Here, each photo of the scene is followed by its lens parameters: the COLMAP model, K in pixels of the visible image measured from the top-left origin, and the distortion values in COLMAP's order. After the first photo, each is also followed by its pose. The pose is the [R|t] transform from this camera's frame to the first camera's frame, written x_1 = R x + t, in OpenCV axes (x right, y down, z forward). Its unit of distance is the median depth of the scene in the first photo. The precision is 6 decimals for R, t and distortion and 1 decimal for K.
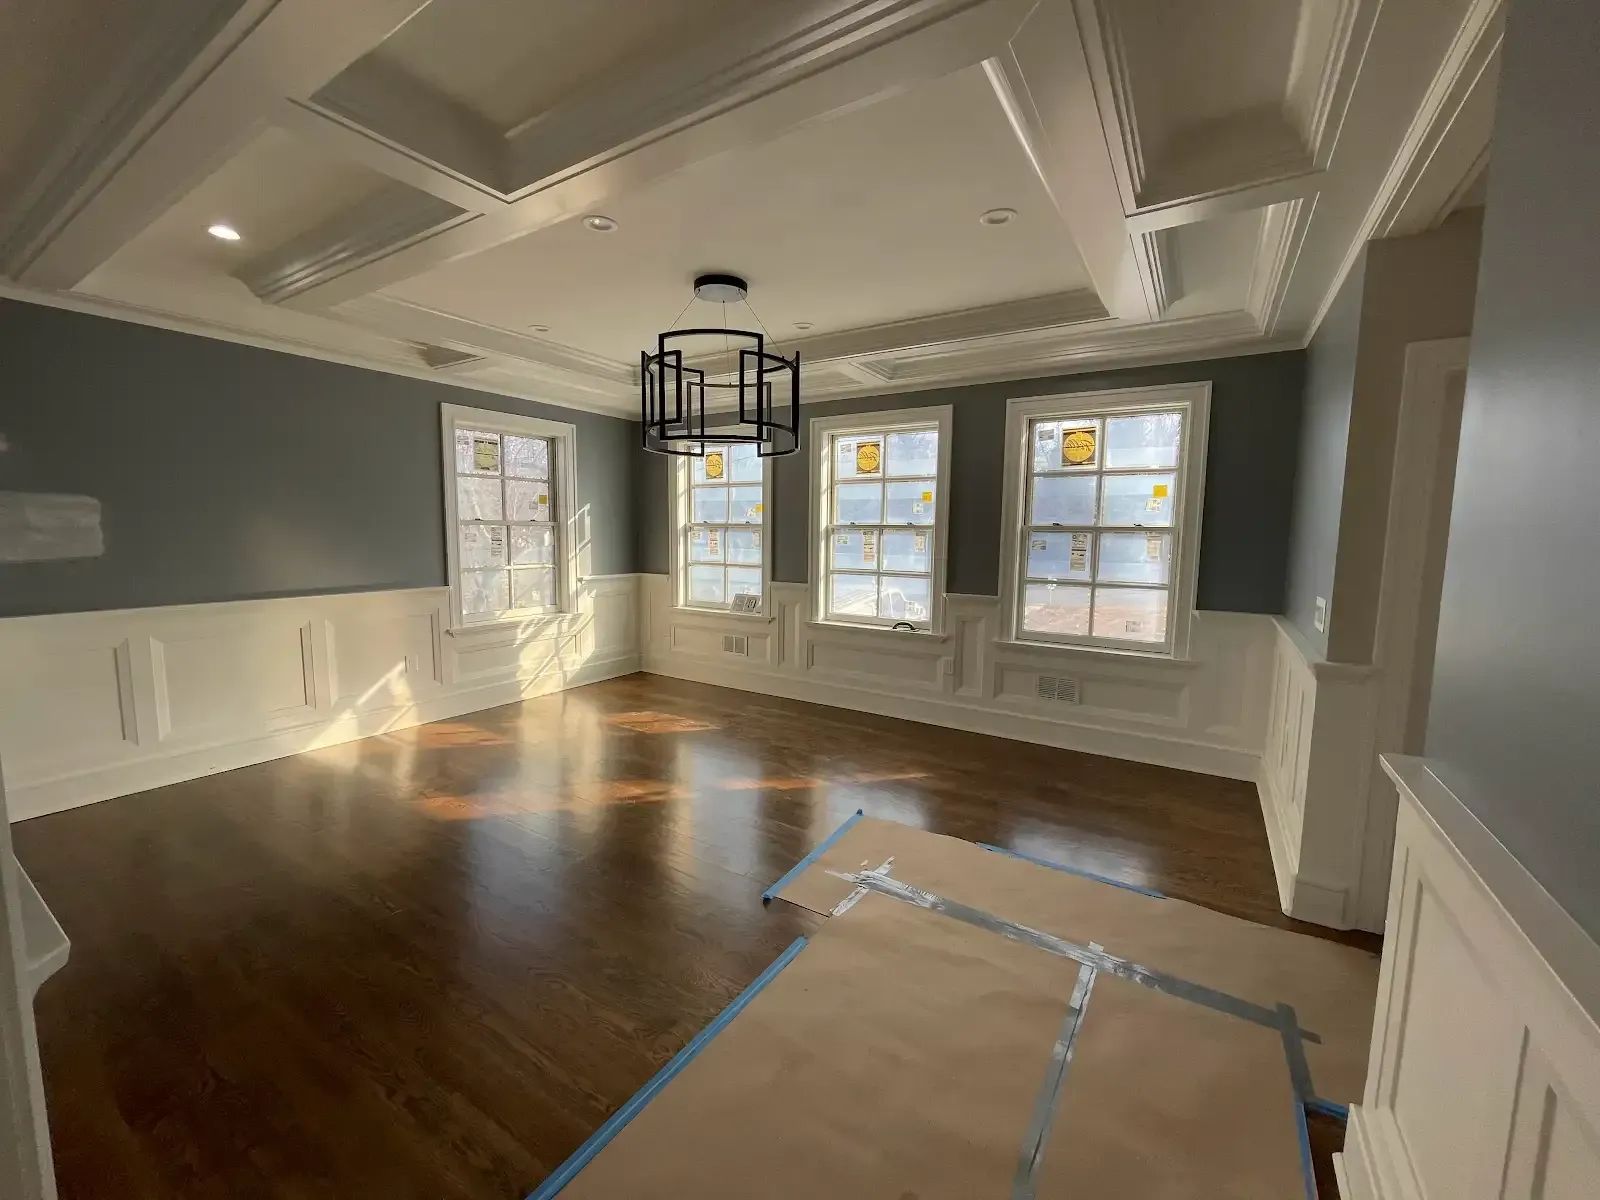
lens RADIAL K [[642.5, 0, 794.6], [0, 642.5, 596.6], [0, 0, 1]] dist [0.000130, -0.000006]
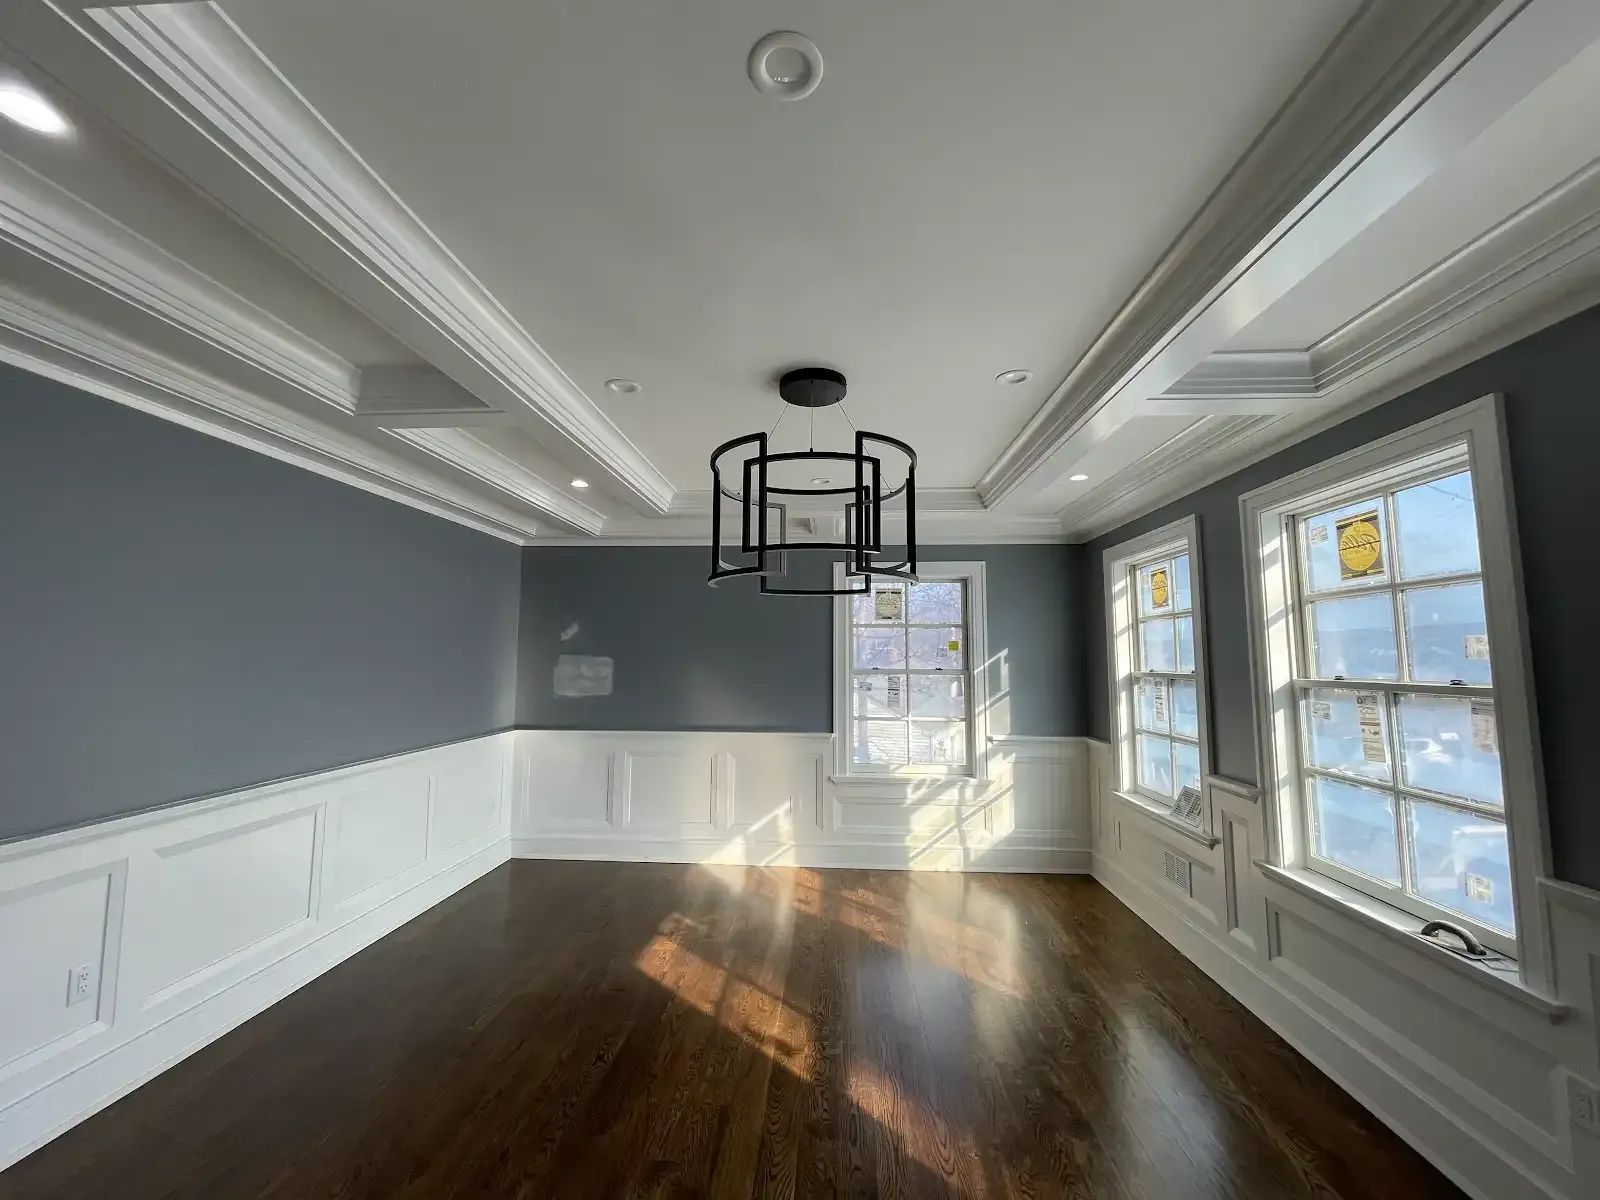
lens RADIAL K [[646.2, 0, 794.1], [0, 646.2, 596.5], [0, 0, 1]] dist [-0.002147, -0.000139]
pose [[0.482715, -0.094162, -0.870701, 0.359143], [-0.092165, 0.983221, -0.157426, -0.064243], [0.870914, 0.156240, 0.465937, 0.424768]]
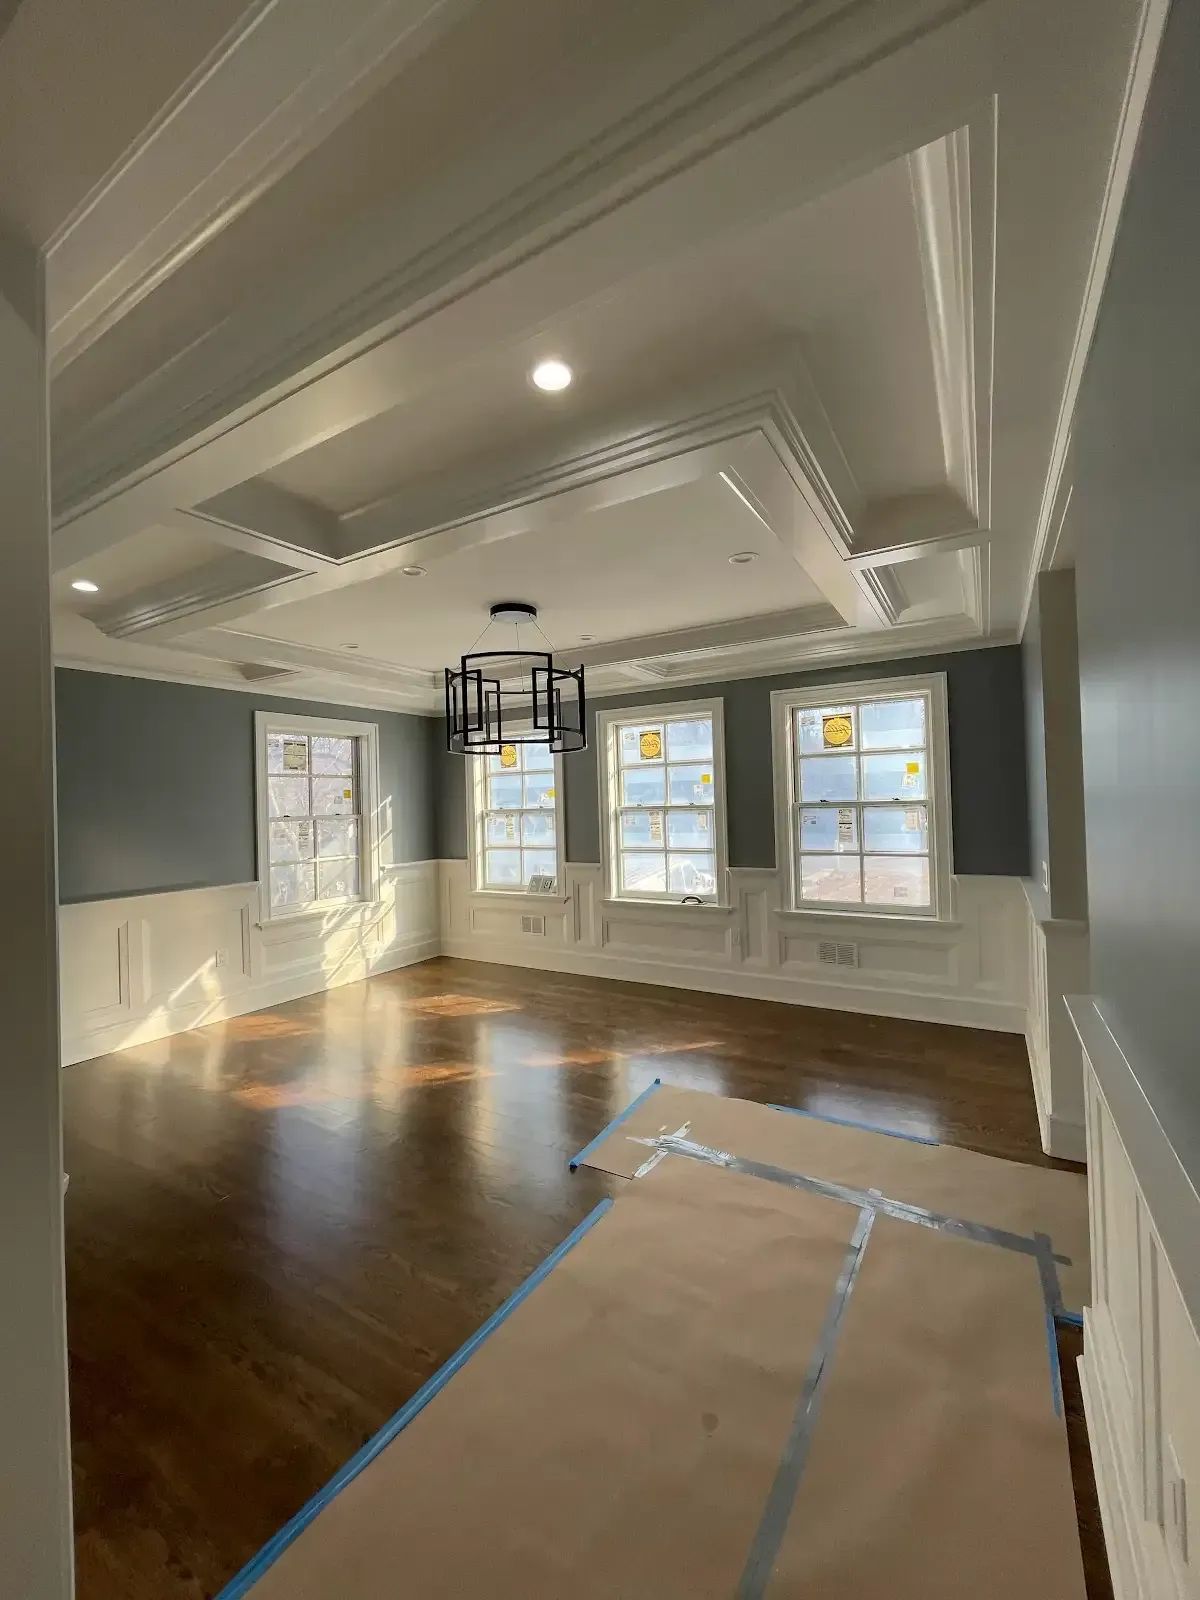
lens RADIAL K [[642.5, 0, 603.0], [0, 642.5, 793.7], [0, 0, 1]] dist [0.000130, -0.000006]
pose [[0.998817, -0.039699, 0.028068, 0.000637], [0.042767, 0.991994, -0.118824, -0.009189], [-0.023126, 0.119883, 0.992519, -0.073830]]
